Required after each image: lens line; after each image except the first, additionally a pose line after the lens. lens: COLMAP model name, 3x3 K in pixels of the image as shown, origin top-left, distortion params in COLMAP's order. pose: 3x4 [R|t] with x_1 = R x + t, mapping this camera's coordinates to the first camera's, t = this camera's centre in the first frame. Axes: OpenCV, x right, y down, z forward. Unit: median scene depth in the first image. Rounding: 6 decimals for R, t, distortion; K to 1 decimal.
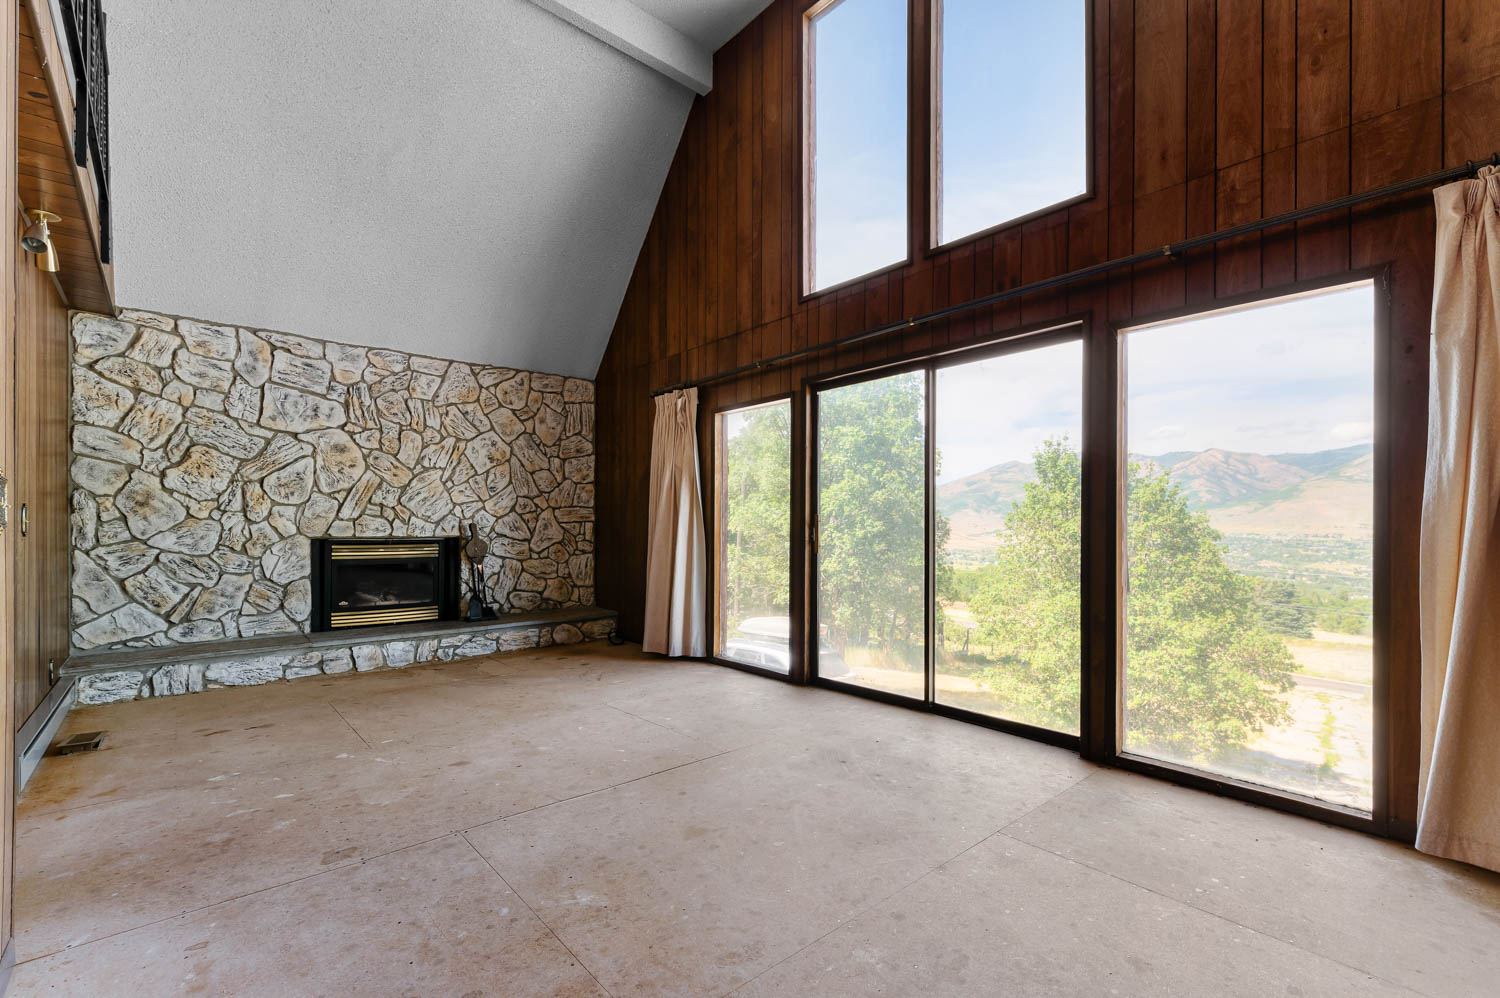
lens RADIAL K [[655.4, 0, 751.5], [0, 655.4, 531.4], [0, 0, 1]] dist [0.001294, -0.001108]
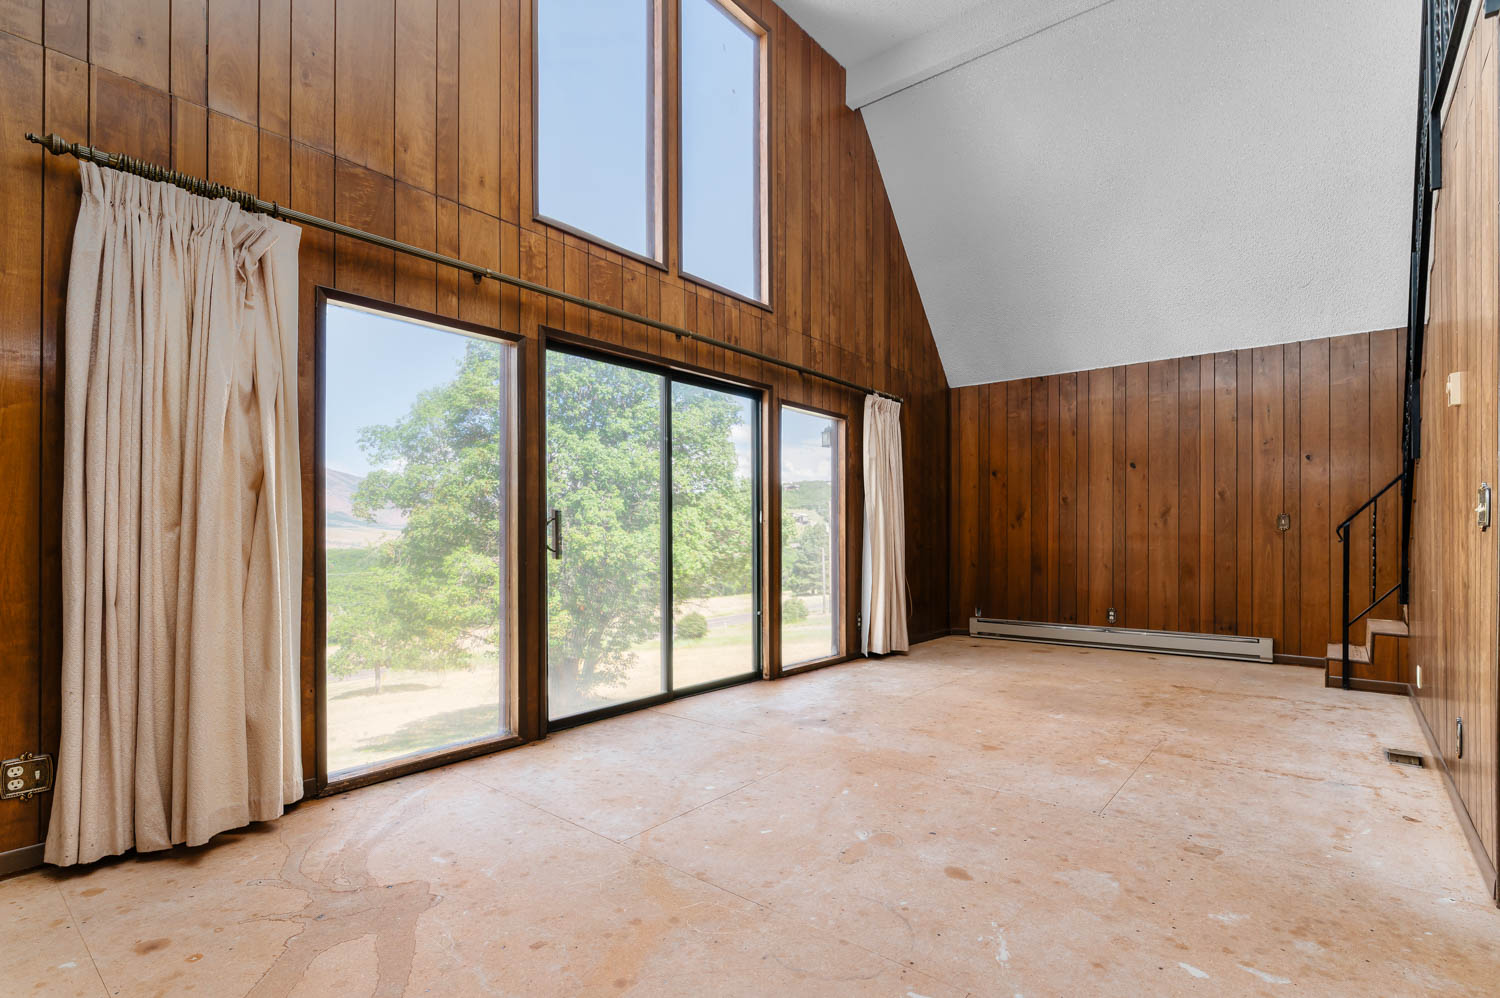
lens RADIAL K [[696.2, 0, 789.4], [0, 696.2, 533.2], [0, 0, 1]] dist [-0.002178, -0.000320]
pose [[-0.184165, -0.002097, 0.982893, -0.694804], [0.004708, 0.999984, 0.003016, 0.000669], [-0.982884, 0.005183, -0.184152, 0.809882]]
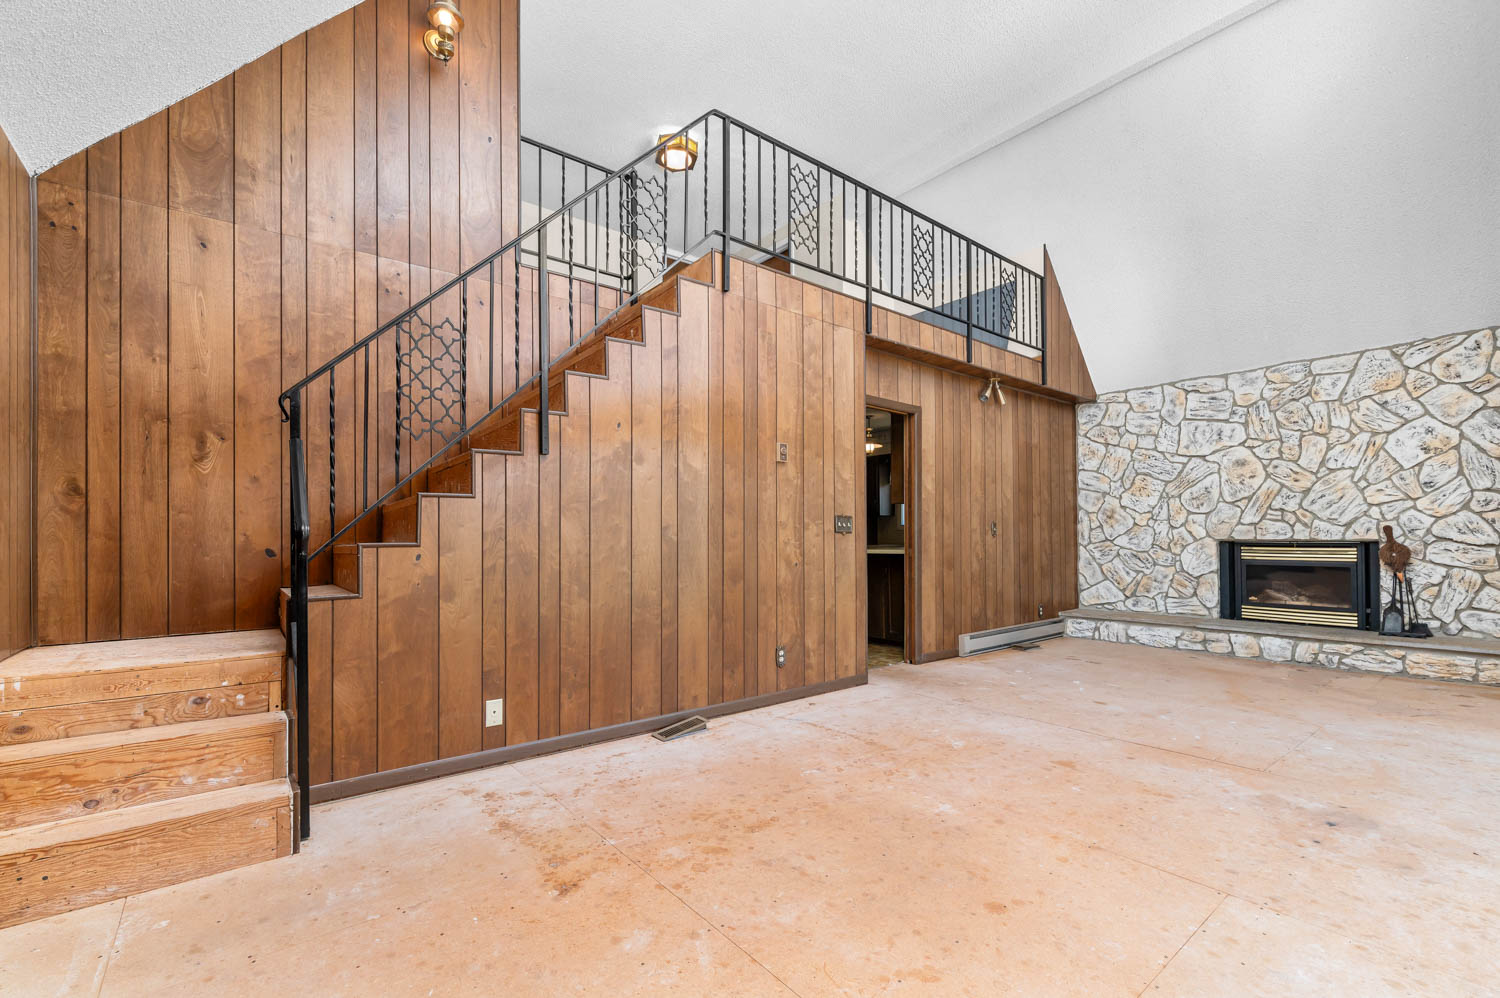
lens RADIAL K [[655.4, 0, 757.6], [0, 655.4, 534.2], [0, 0, 1]] dist [0.001294, -0.001108]
pose [[-0.049656, -0.002345, -0.998764, 0.600295], [-0.000240, 0.999997, -0.002336, 0.002508], [0.998766, 0.000123, -0.049657, 0.218627]]
